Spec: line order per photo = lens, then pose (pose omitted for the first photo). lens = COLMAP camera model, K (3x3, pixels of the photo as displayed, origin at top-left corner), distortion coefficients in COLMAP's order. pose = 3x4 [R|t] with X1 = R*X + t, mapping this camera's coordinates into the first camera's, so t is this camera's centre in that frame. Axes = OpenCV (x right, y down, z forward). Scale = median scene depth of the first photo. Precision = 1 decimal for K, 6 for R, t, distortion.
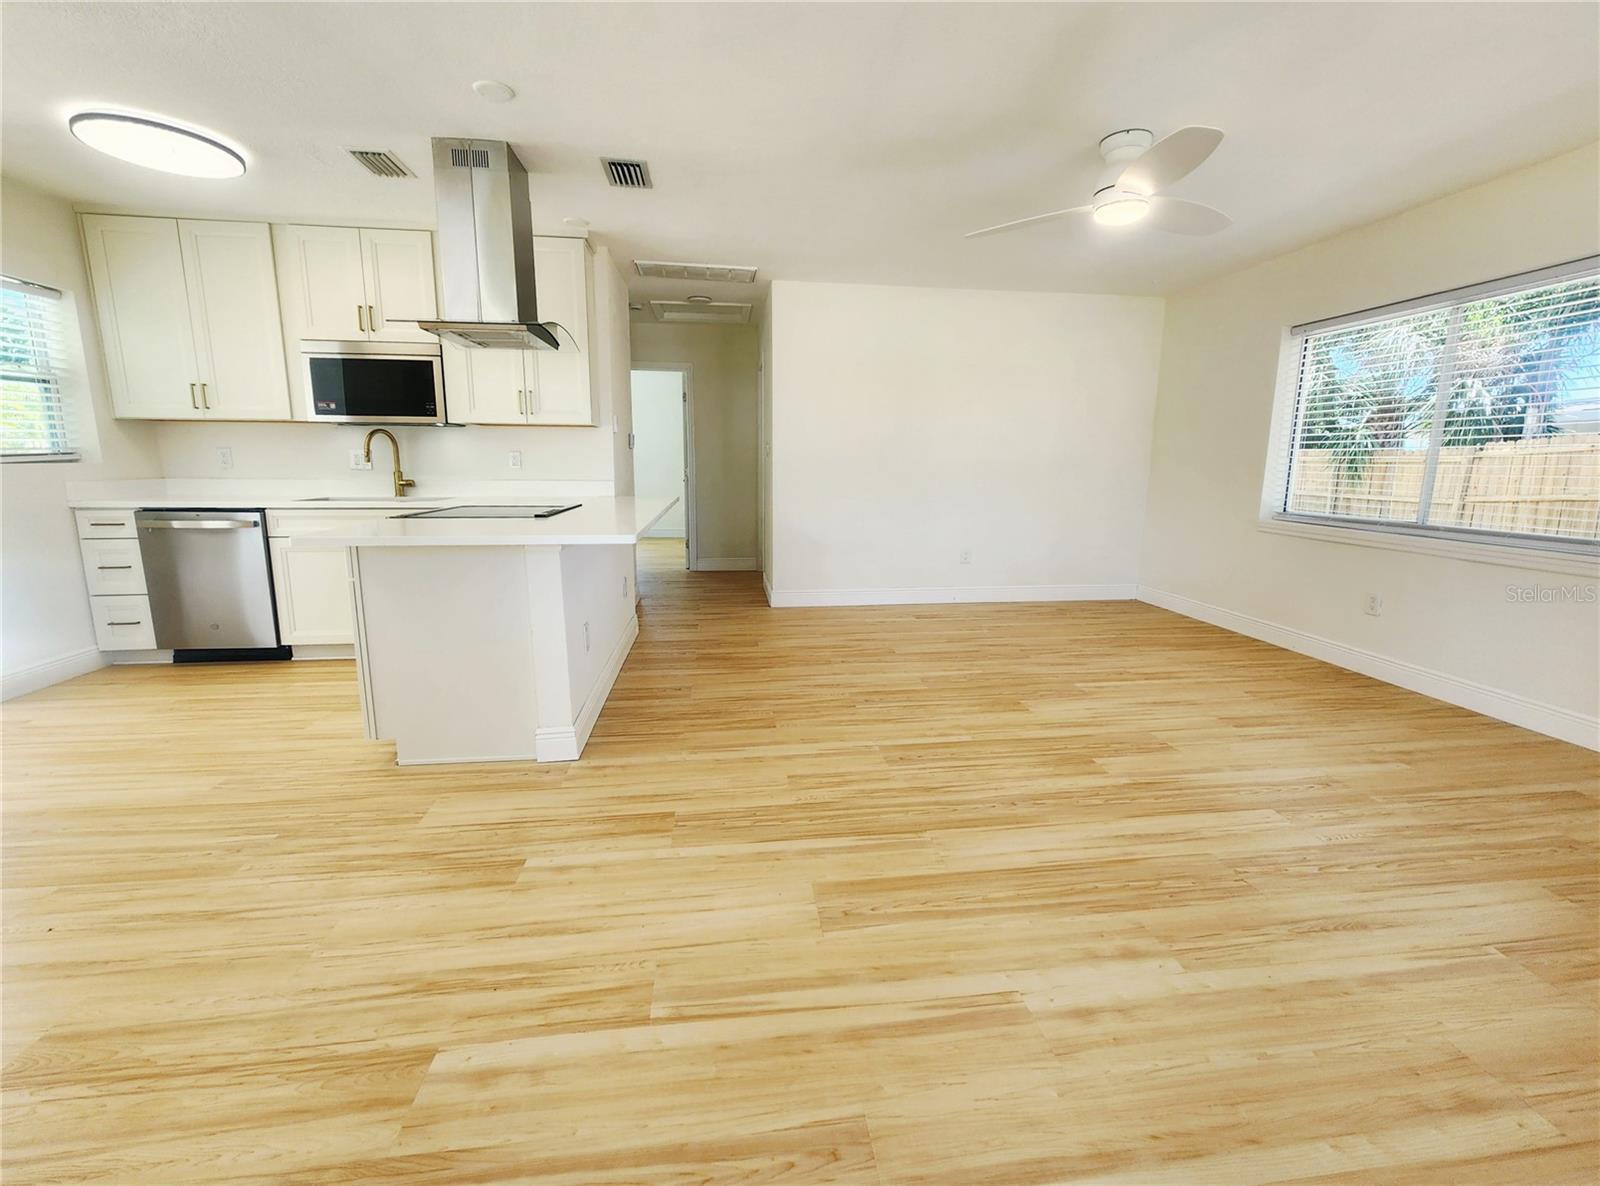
lens RADIAL K [[672.9, 0, 803.8], [0, 672.9, 582.1], [0, 0, 1]] dist [-0.001082, 0.000165]
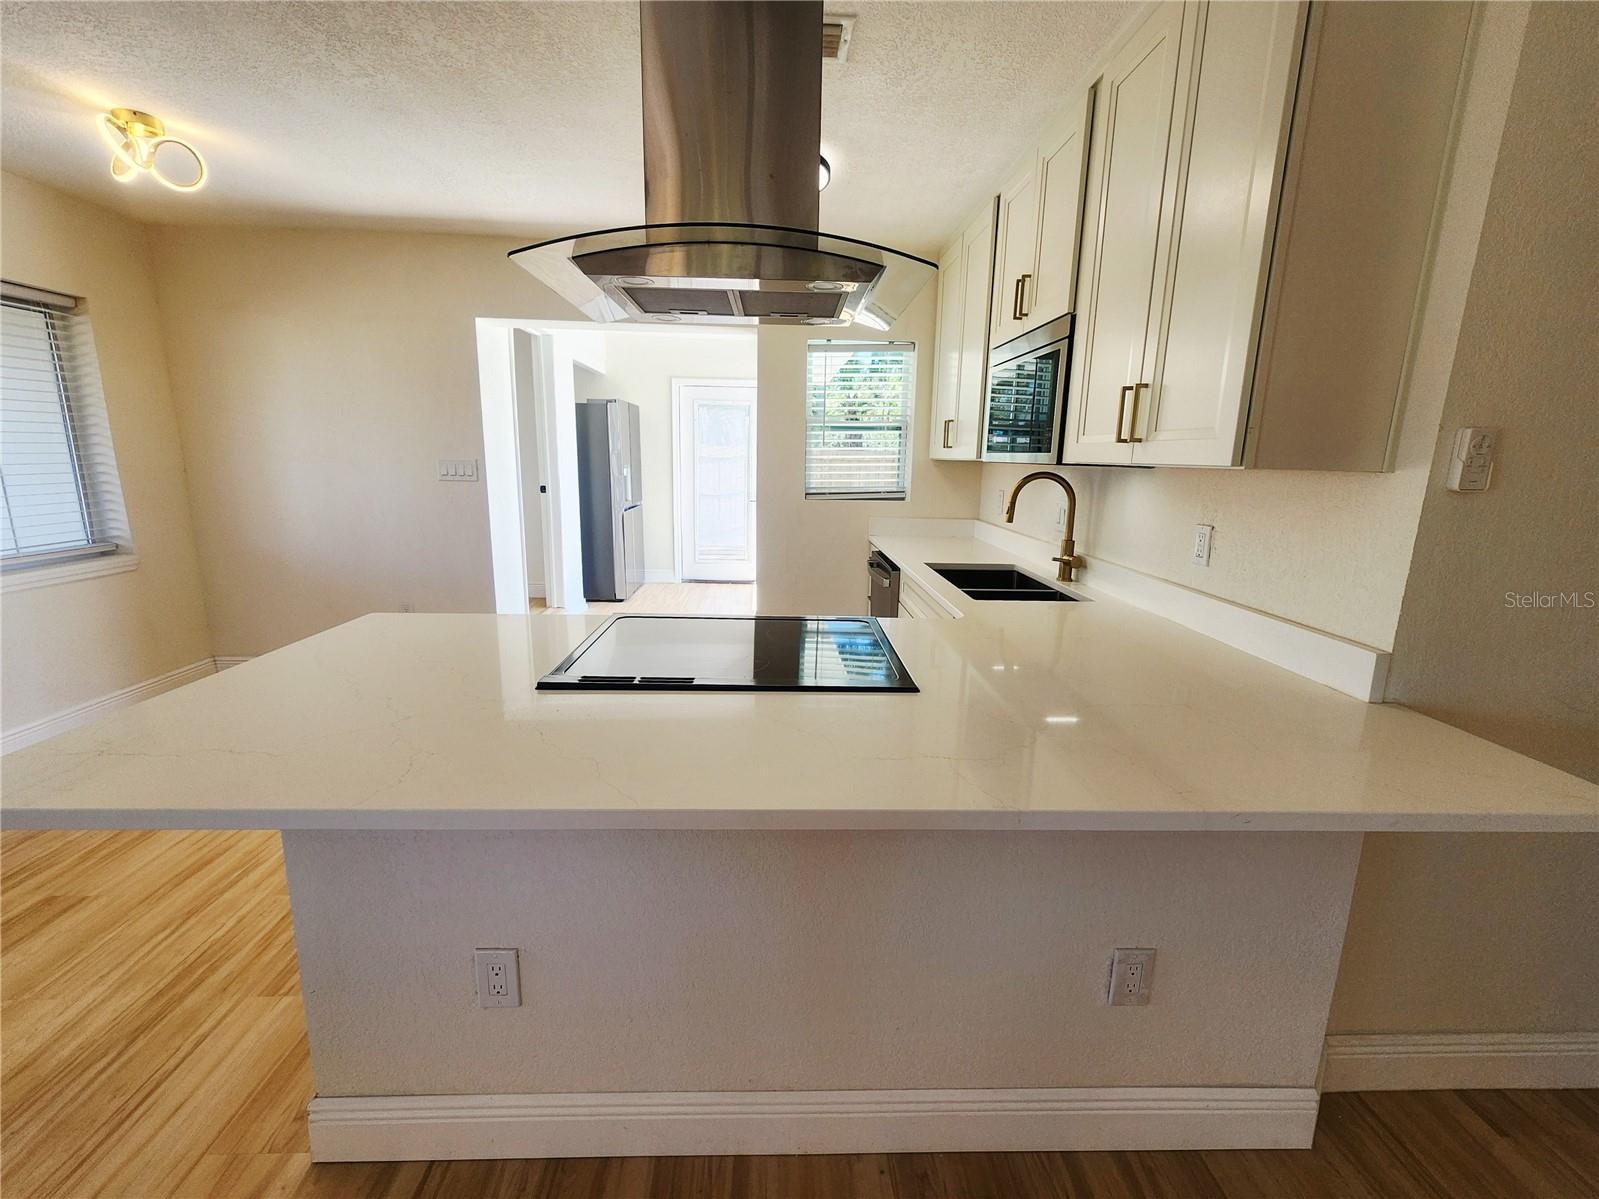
lens RADIAL K [[663.4, 0, 799.6], [0, 663.4, 589.8], [0, 0, 1]] dist [-0.002898, -0.000349]
pose [[-0.081291, 0.186203, -0.979143, 0.028643], [-0.202035, 0.958921, 0.199131, -0.278002], [0.975999, 0.214009, -0.040332, 1.149386]]
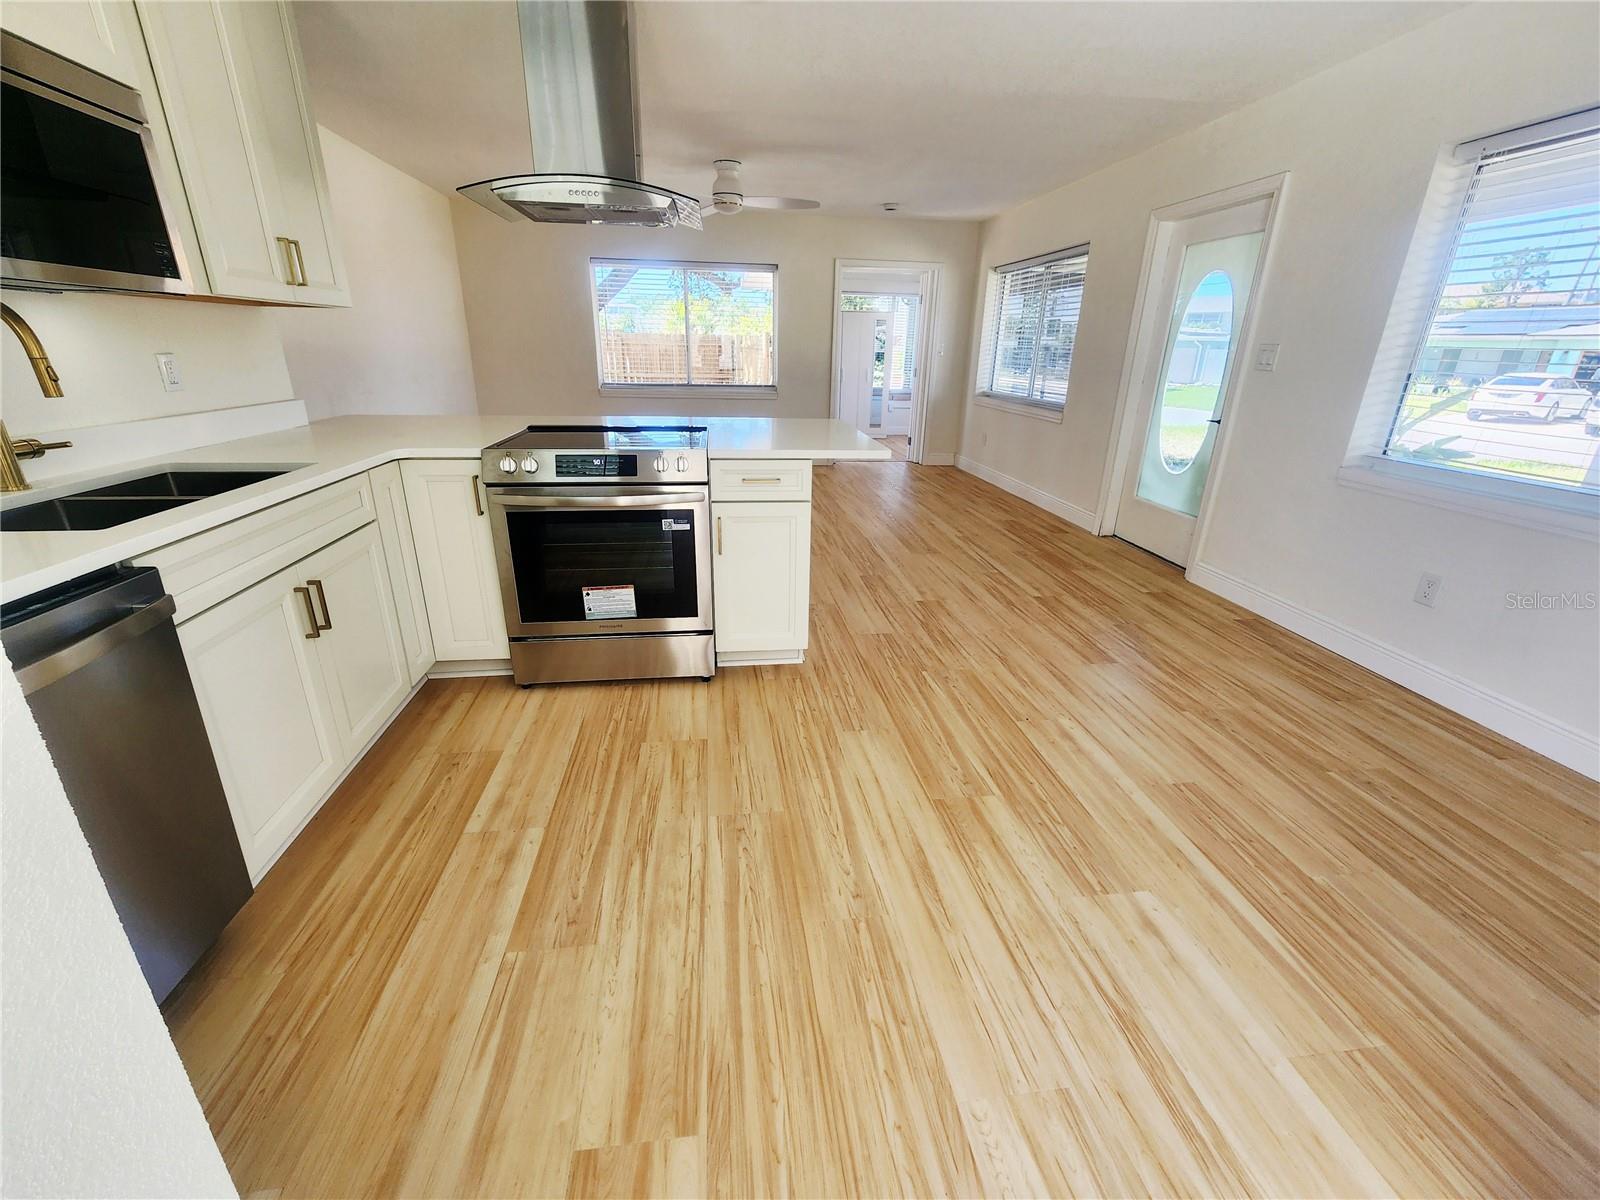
lens RADIAL K [[663.8, 0, 800.1], [0, 663.8, 590.2], [0, 0, 1]] dist [-0.002898, -0.000349]
pose [[-0.004938, -0.353434, 0.935446, -1.398724], [0.163066, 0.922652, 0.349461, -0.193499], [-0.986603, 0.154265, 0.053077, 0.820700]]
